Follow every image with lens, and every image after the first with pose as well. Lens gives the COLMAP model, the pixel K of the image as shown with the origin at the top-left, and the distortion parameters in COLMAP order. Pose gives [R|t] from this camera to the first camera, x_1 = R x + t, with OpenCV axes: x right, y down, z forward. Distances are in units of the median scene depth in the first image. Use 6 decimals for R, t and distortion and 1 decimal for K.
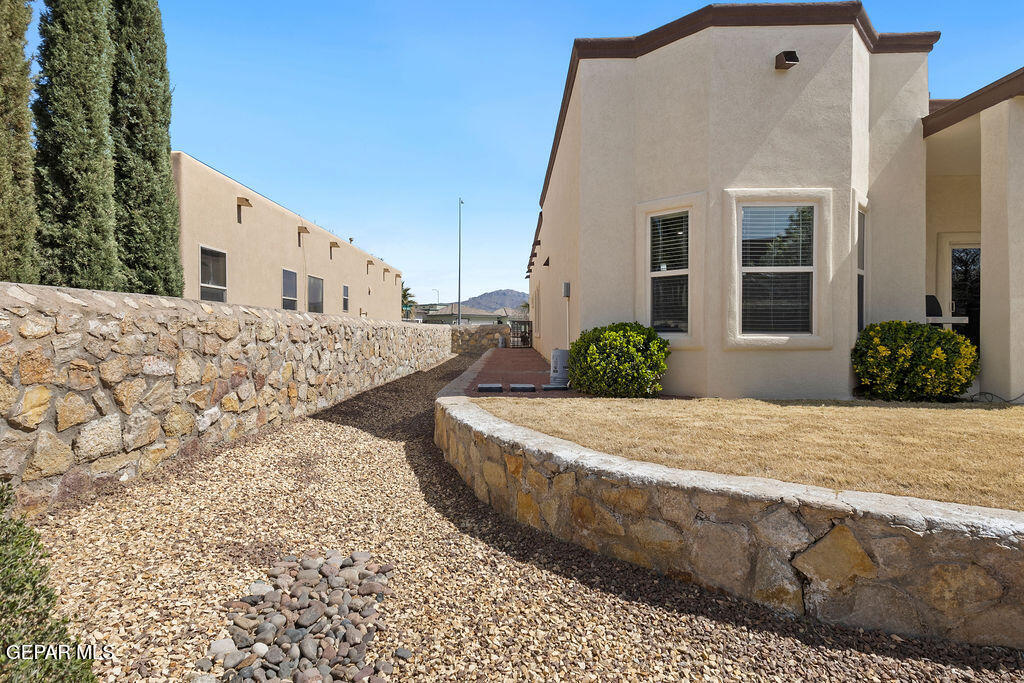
lens RADIAL K [[522.2, 0, 511.9], [0, 522.2, 334.7], [0, 0, 1]] dist [0.017844, -0.001593]
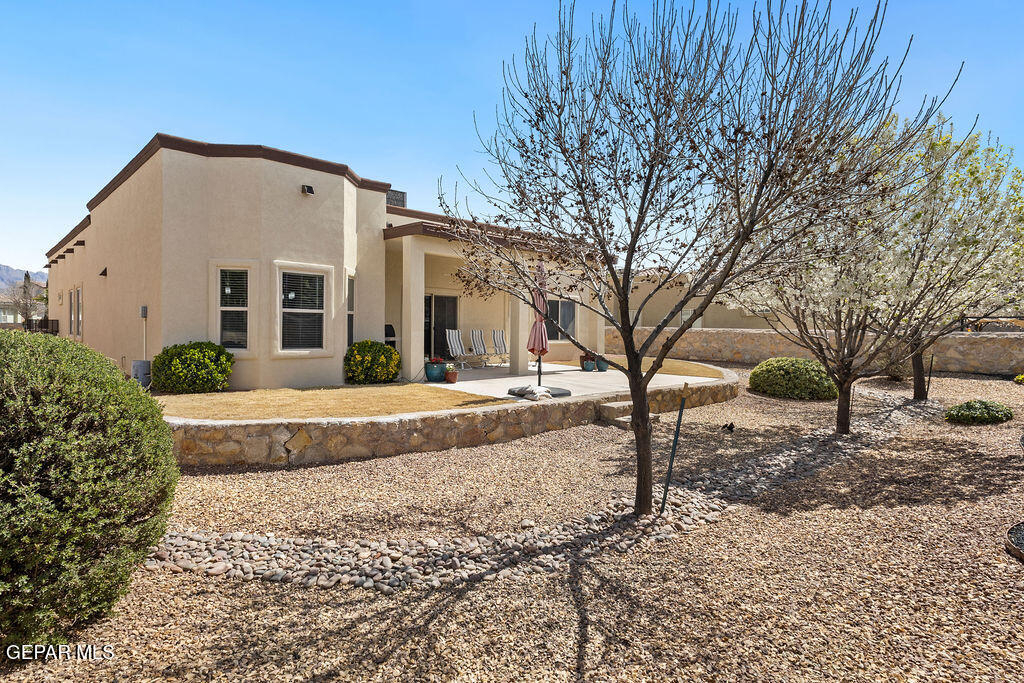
lens RADIAL K [[527.4, 0, 497.1], [0, 527.4, 339.7], [0, 0, 1]] dist [0.043153, -0.000351]
pose [[0.726590, 0.001009, 0.687071, -0.215819], [-0.013720, 0.999821, 0.013041, -0.062865], [-0.686934, -0.018902, 0.726474, -0.675521]]
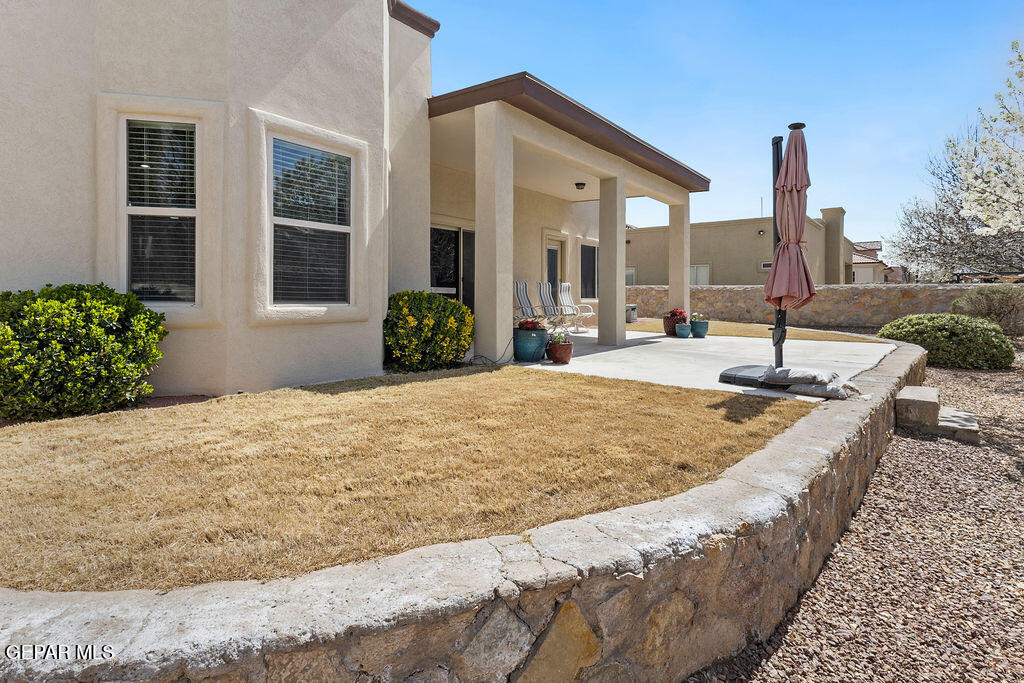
lens RADIAL K [[537.6, 0, 512.6], [0, 537.6, 300.9], [0, 0, 1]] dist [0.028256, -0.000151]
pose [[0.591133, 0.003366, 0.806567, 0.009515], [-0.002868, 0.999994, -0.002071, -0.005493], [-0.806569, -0.001089, 0.591139, 0.252654]]
